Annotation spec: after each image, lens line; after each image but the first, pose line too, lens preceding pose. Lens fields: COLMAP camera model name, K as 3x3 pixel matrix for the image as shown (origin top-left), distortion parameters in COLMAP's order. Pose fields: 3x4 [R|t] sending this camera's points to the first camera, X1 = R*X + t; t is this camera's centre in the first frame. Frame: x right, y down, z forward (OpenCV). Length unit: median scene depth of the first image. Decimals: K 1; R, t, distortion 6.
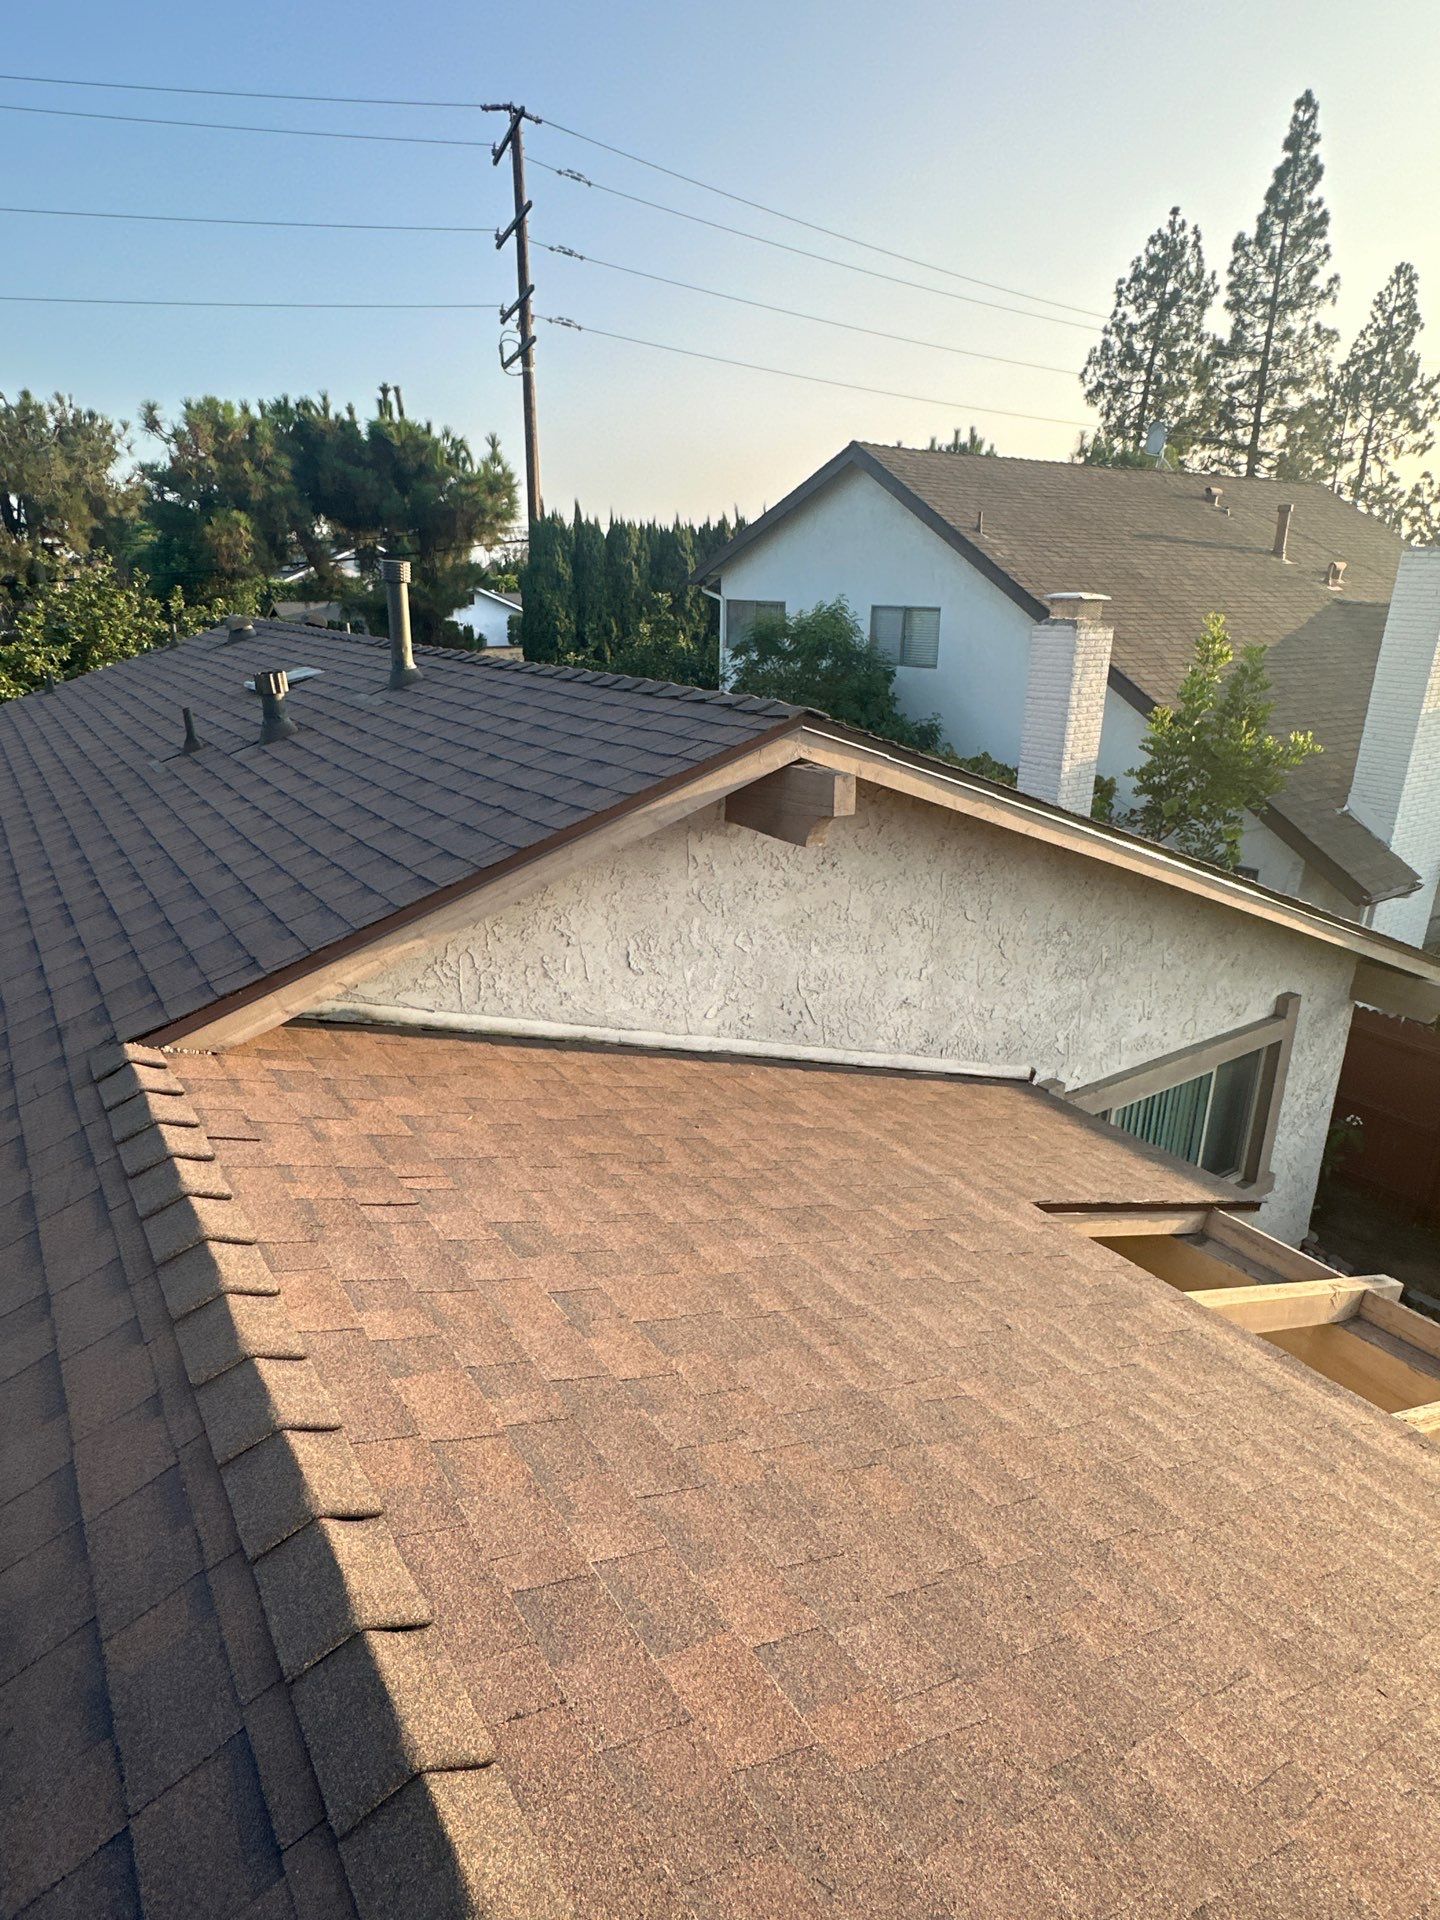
lens RADIAL K [[1096.1, 0, 720.0], [0, 1096.1, 960.0], [0, 0, 1]] dist [-0.001736, -0.000079]
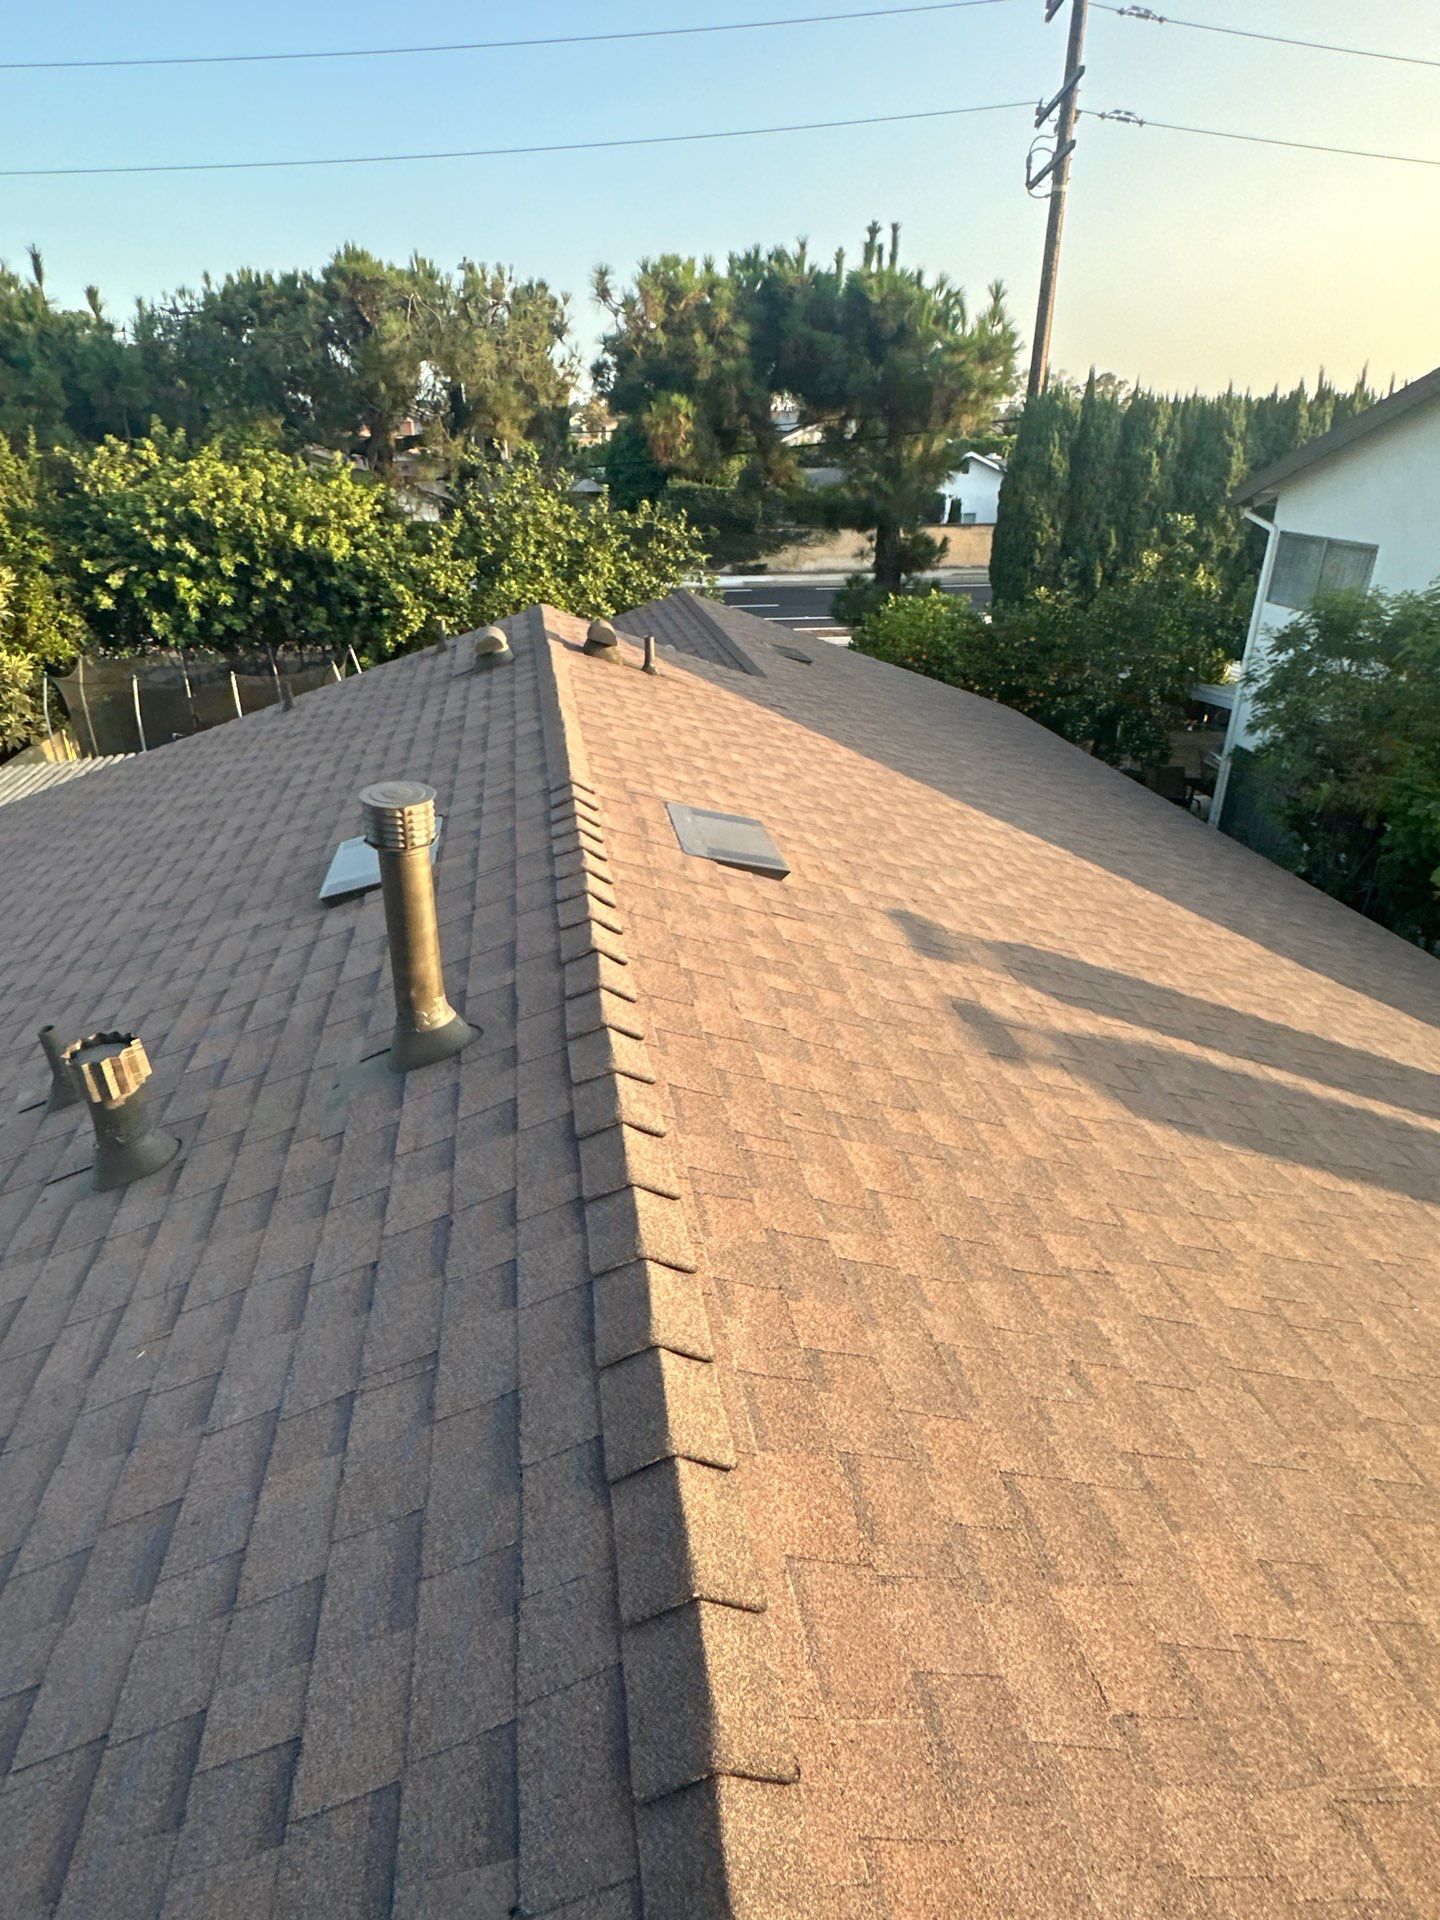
lens RADIAL K [[1096.1, 0, 720.0], [0, 1096.1, 960.0], [0, 0, 1]] dist [-0.001736, -0.000079]
pose [[0.909631, 0.181300, -0.373767, -0.031279], [-0.134829, 0.979879, 0.147171, -0.454035], [0.392928, -0.083477, 0.915772, 0.799256]]
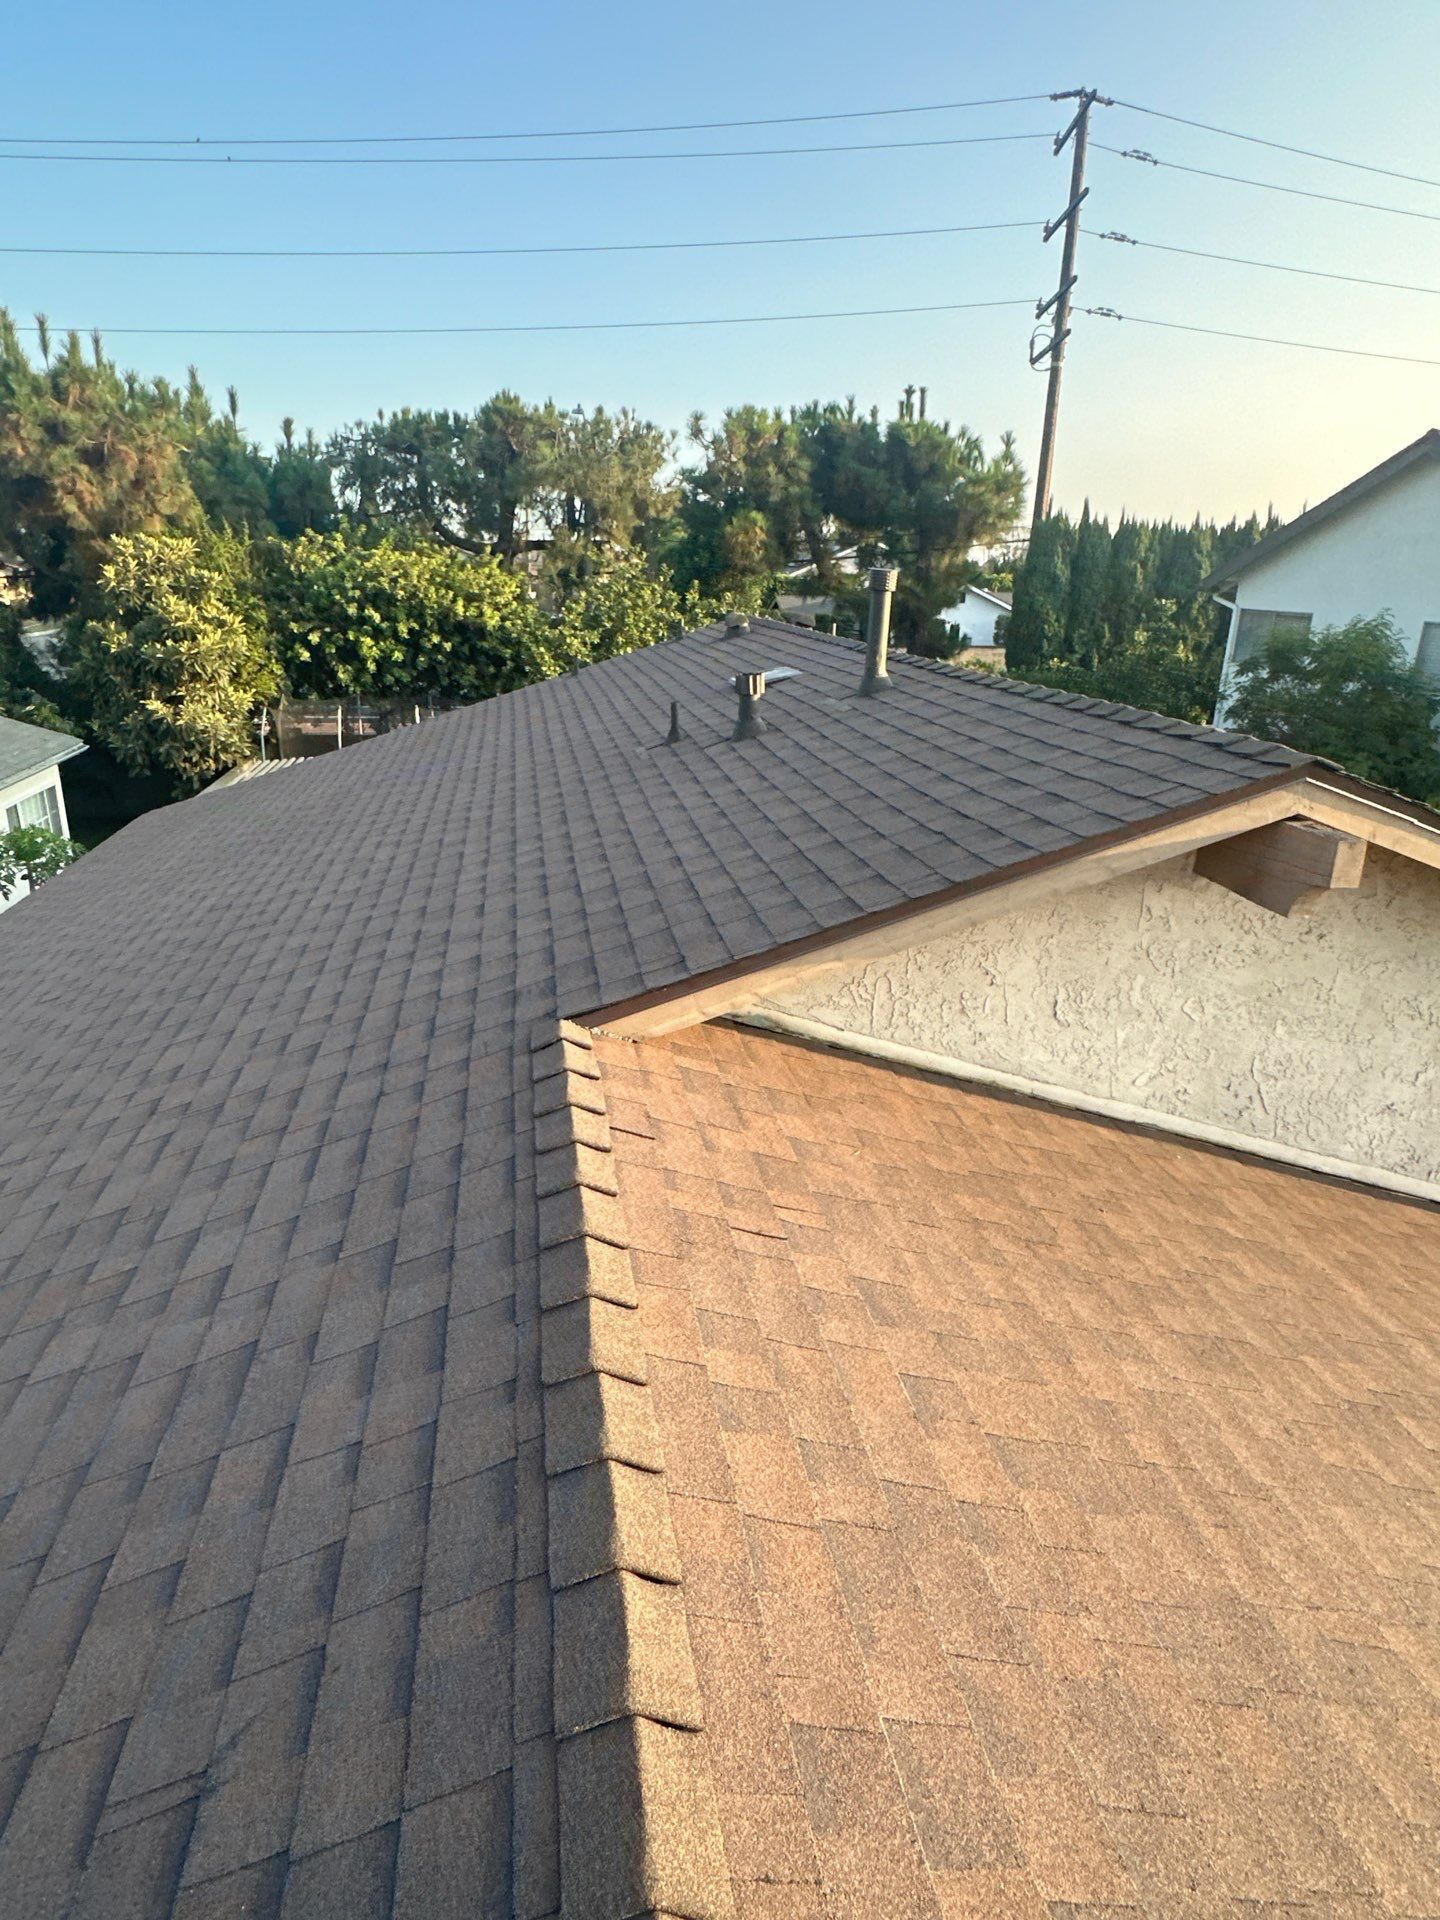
lens RADIAL K [[1096.1, 0, 720.0], [0, 1096.1, 960.0], [0, 0, 1]] dist [-0.001736, -0.000079]
pose [[0.912648, 0.152459, -0.379249, 0.002498], [-0.151551, 0.987917, 0.032441, -0.024501], [0.379613, 0.027868, 0.924726, 0.030412]]
